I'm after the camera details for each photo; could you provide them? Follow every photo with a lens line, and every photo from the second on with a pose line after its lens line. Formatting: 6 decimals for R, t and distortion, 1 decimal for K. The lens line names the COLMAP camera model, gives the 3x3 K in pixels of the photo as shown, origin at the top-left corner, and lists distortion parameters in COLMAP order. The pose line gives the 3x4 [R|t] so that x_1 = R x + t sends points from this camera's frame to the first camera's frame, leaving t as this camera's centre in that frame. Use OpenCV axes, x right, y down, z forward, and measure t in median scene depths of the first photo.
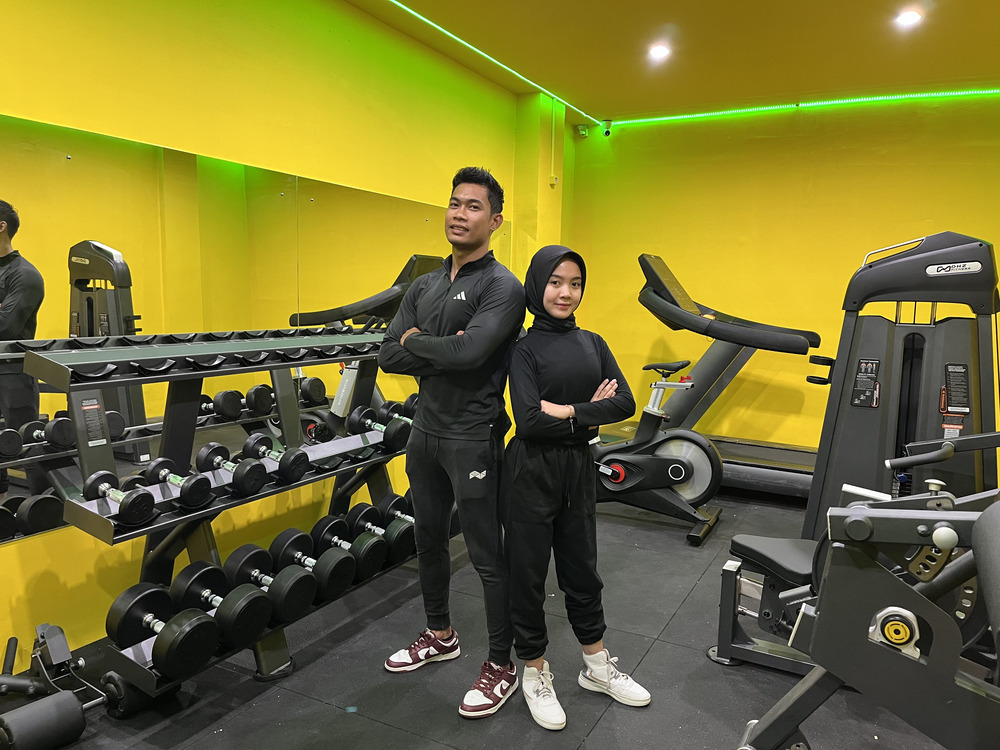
lens RADIAL K [[756.2, 0, 497.3], [0, 756.2, 374.4], [0, 0, 1]] dist [-0.014797, -0.010243]
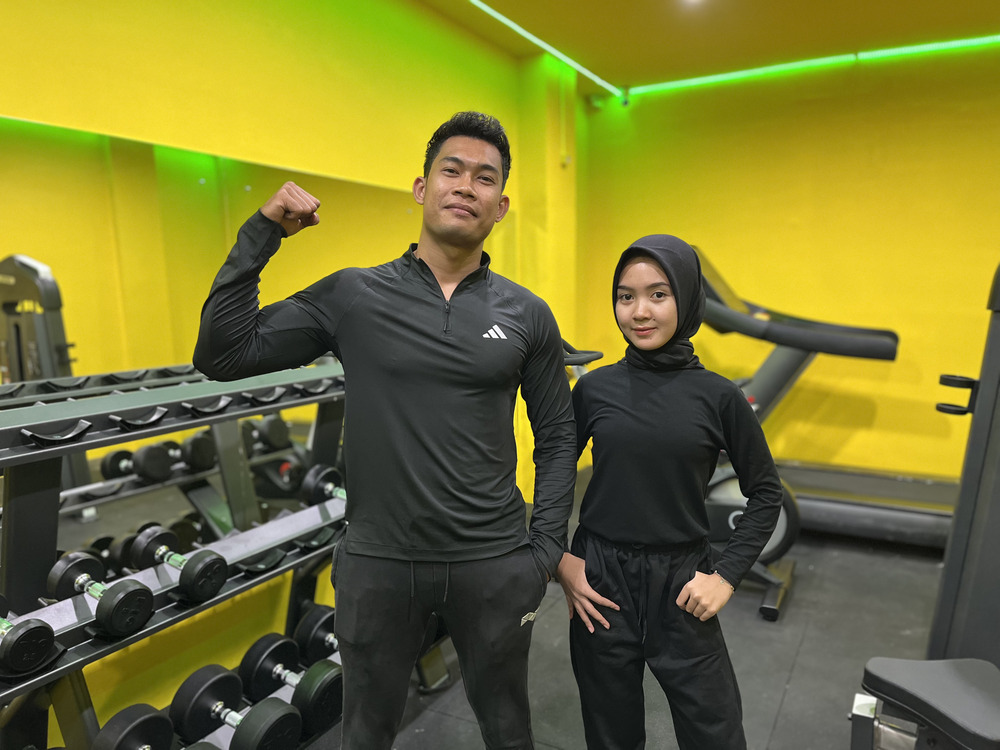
lens RADIAL K [[756.2, 0, 502.7], [0, 756.2, 375.8], [0, 0, 1]] dist [-0.014797, -0.010243]
pose [[0.999138, -0.039840, -0.011657, 0.008323], [0.039905, 0.999189, 0.005372, -0.034747], [0.011434, -0.005832, 0.999918, 0.223798]]
